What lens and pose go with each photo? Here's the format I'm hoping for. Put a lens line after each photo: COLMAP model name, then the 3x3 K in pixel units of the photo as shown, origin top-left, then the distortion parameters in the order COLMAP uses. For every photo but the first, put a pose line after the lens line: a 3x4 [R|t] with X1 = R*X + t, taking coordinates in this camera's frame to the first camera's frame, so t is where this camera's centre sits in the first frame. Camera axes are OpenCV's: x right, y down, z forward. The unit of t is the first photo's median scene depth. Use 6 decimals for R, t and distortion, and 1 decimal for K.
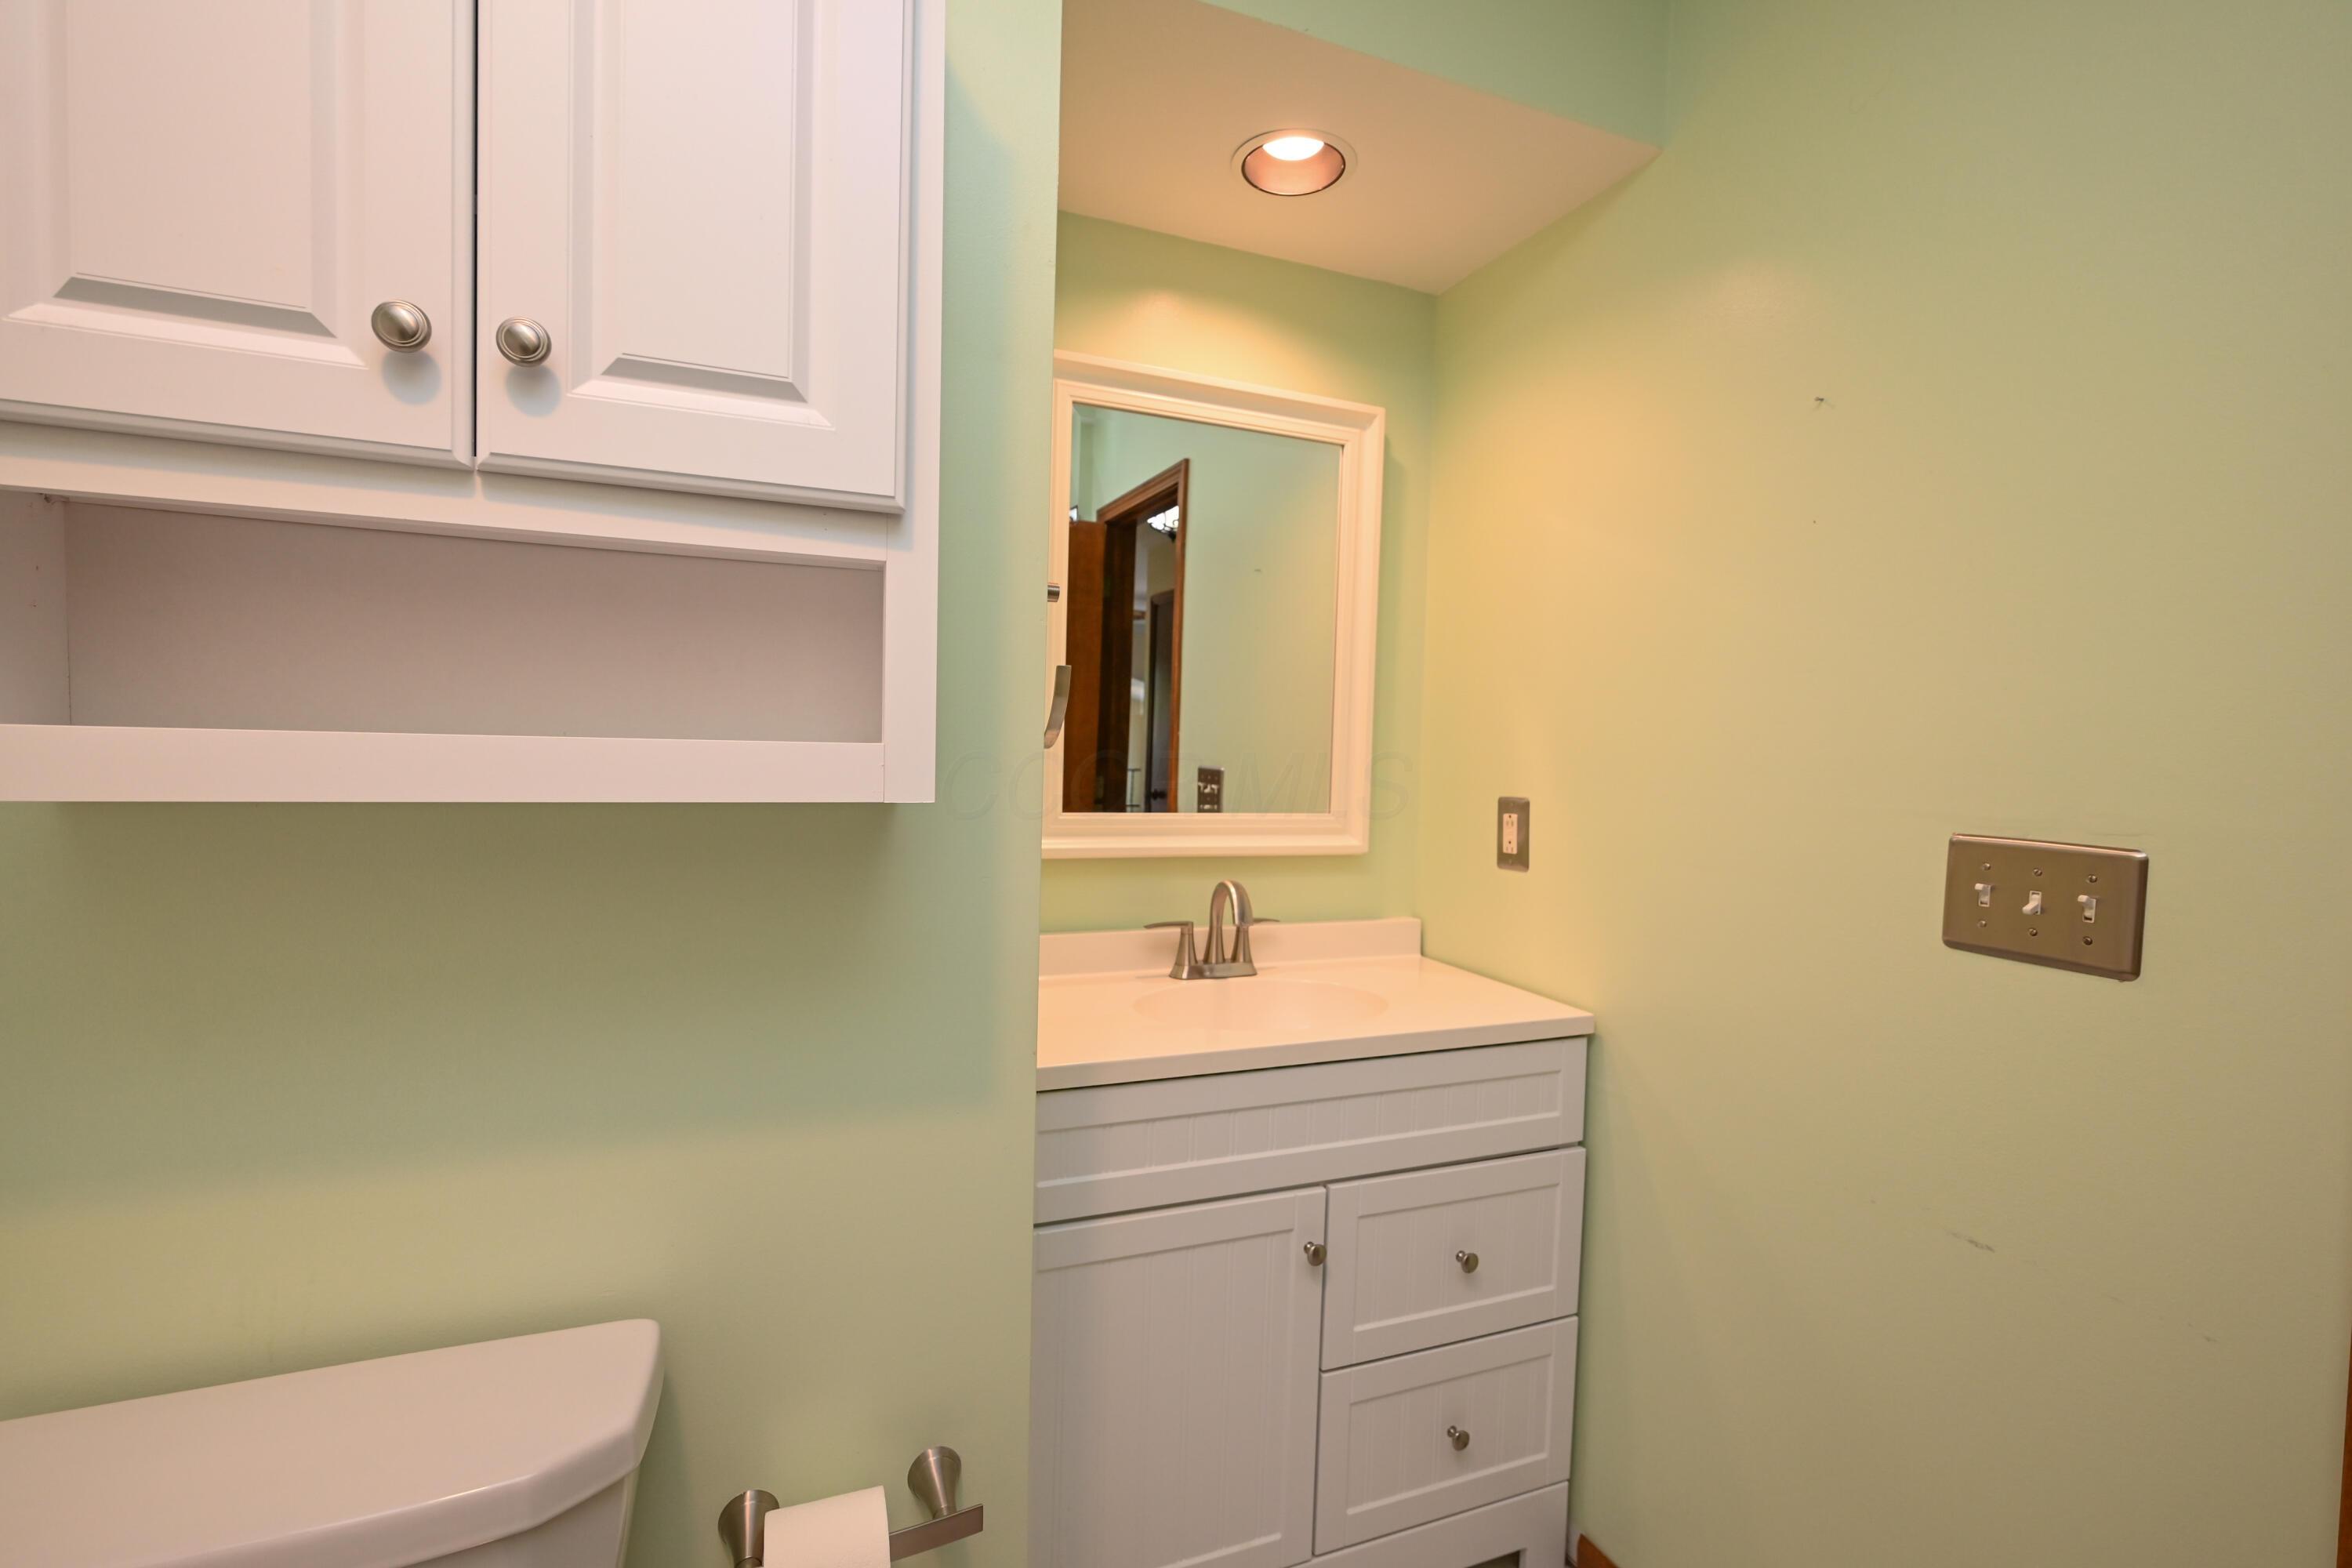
lens RADIAL K [[1018.1, 0, 1165.2], [0, 1018.1, 789.7], [0, 0, 1]] dist [0.002534, 0.000130]
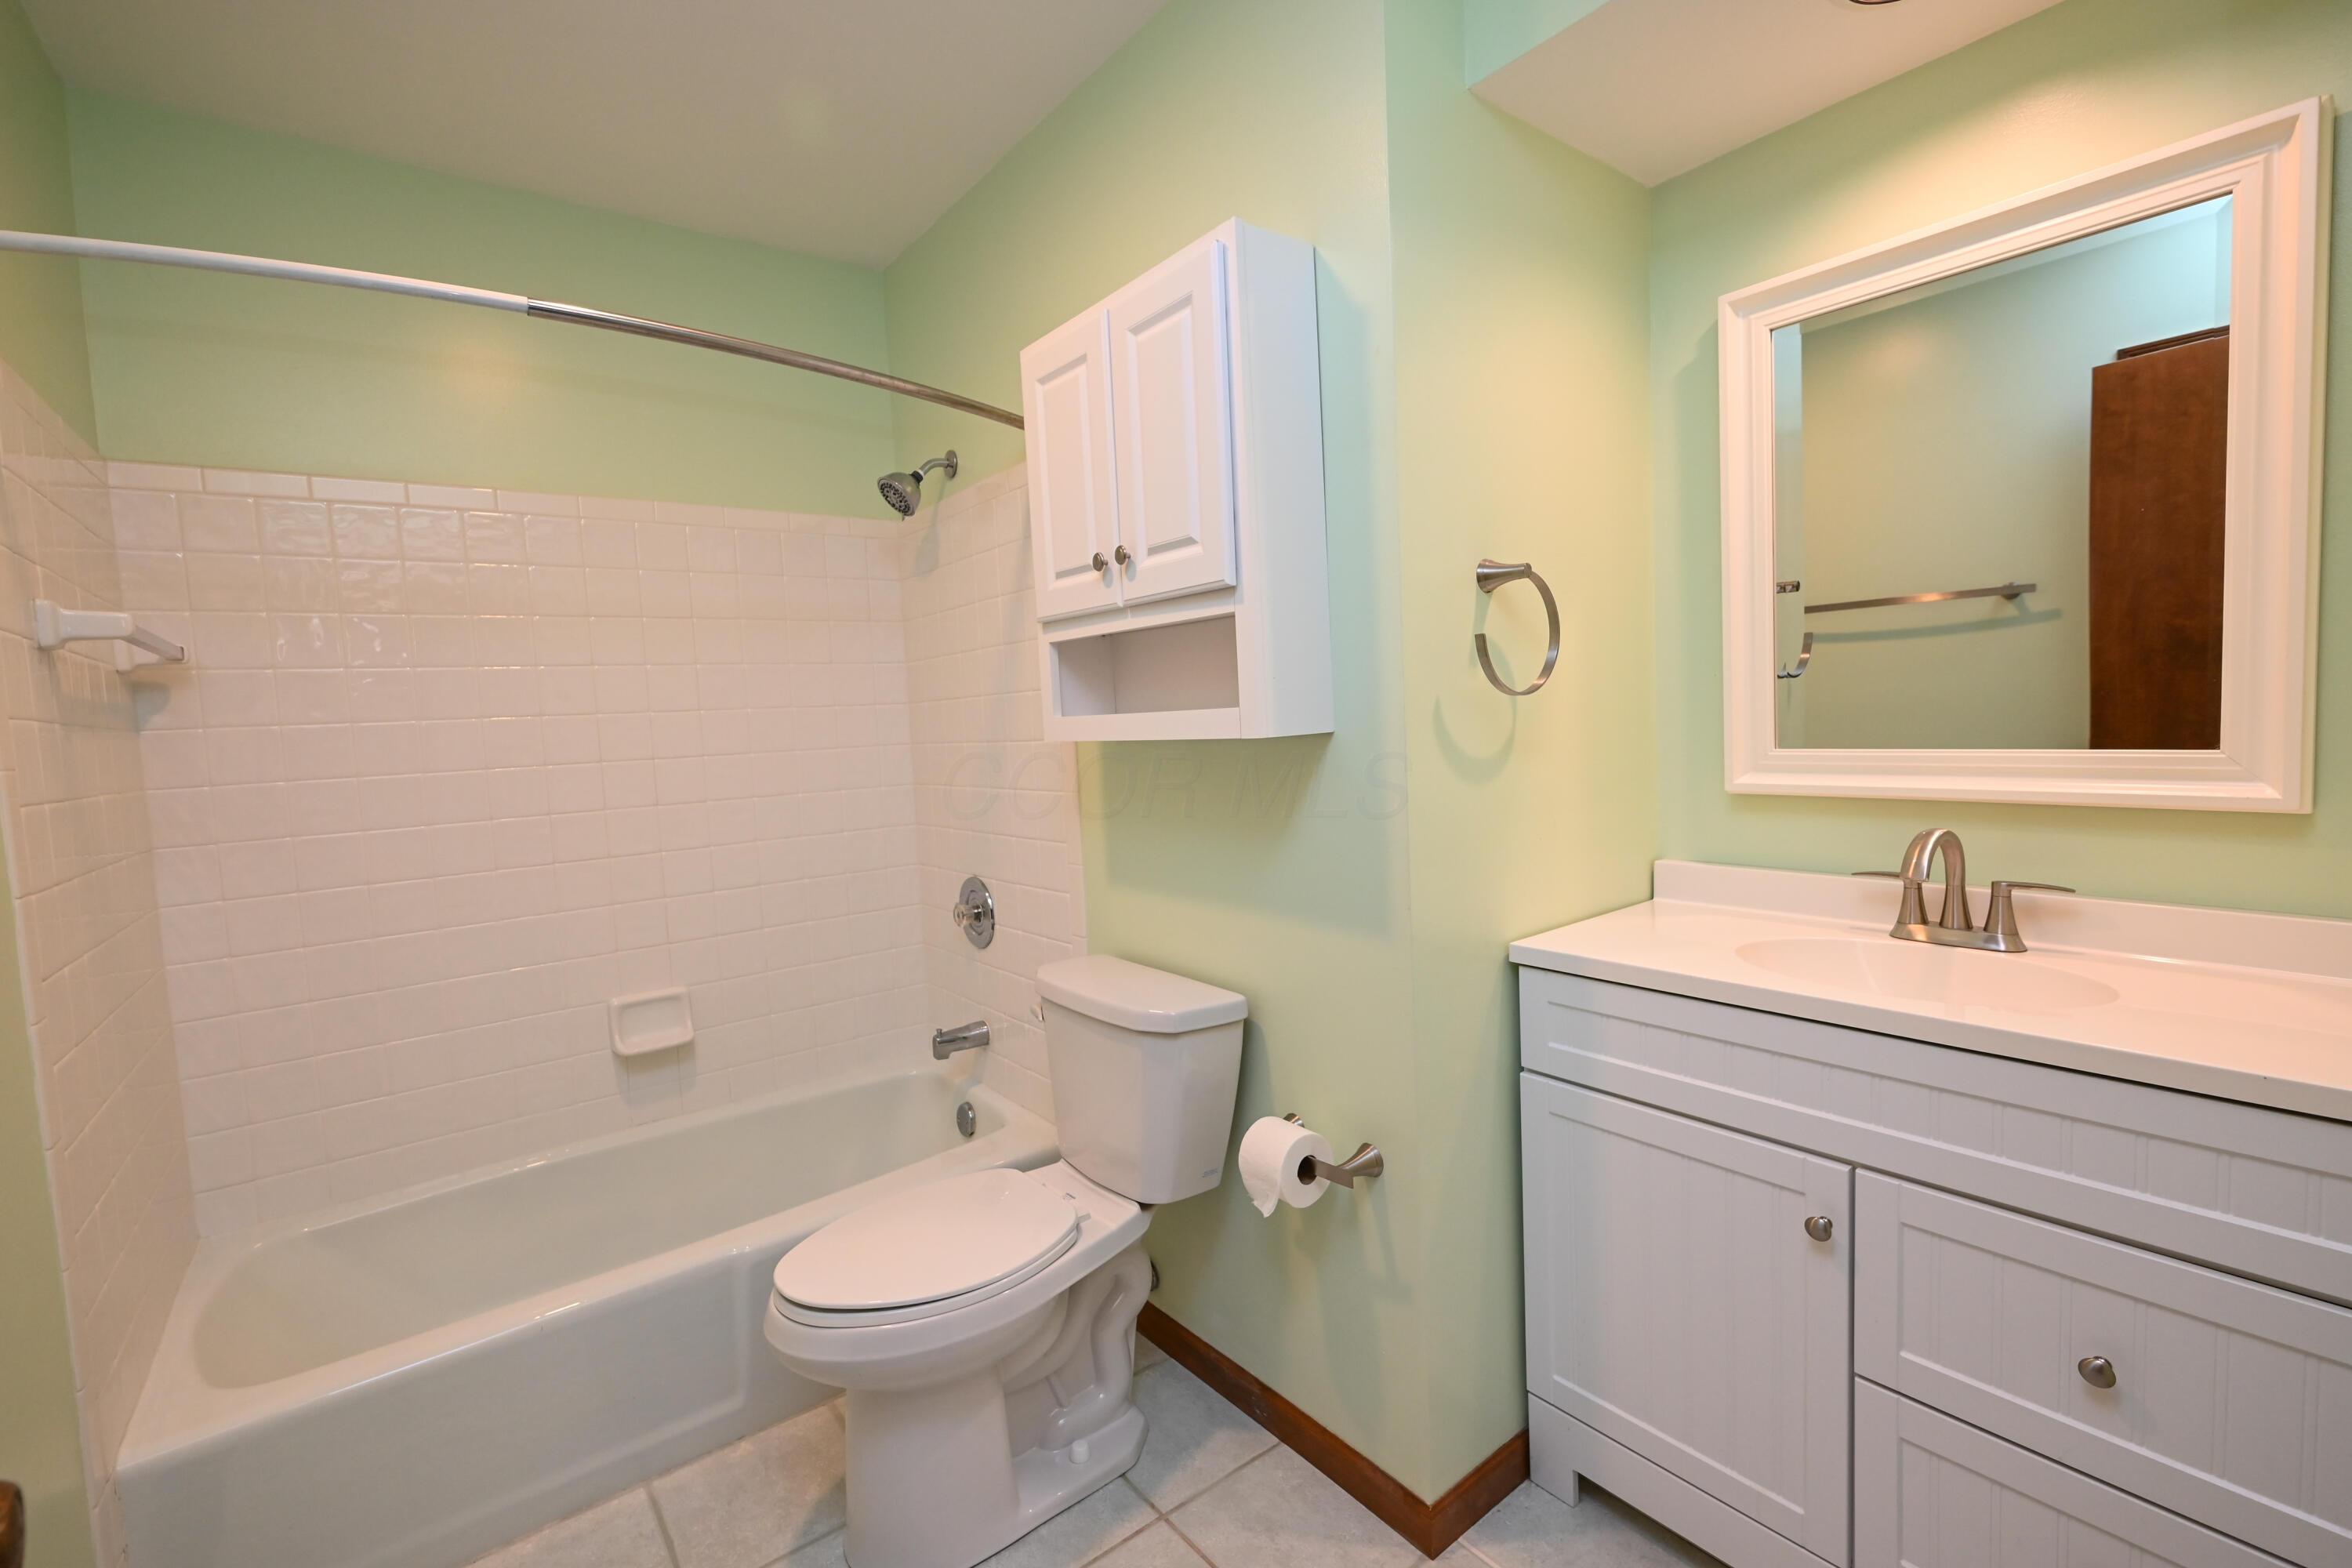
lens RADIAL K [[1018.1, 0, 1163.4], [0, 1018.1, 779.2], [0, 0, 1]] dist [0.002534, 0.000130]
pose [[0.274132, 0.027362, -0.961303, 0.683782], [0.015808, 0.999332, 0.032952, 0.010360], [0.961562, -0.024230, 0.273517, 0.154602]]
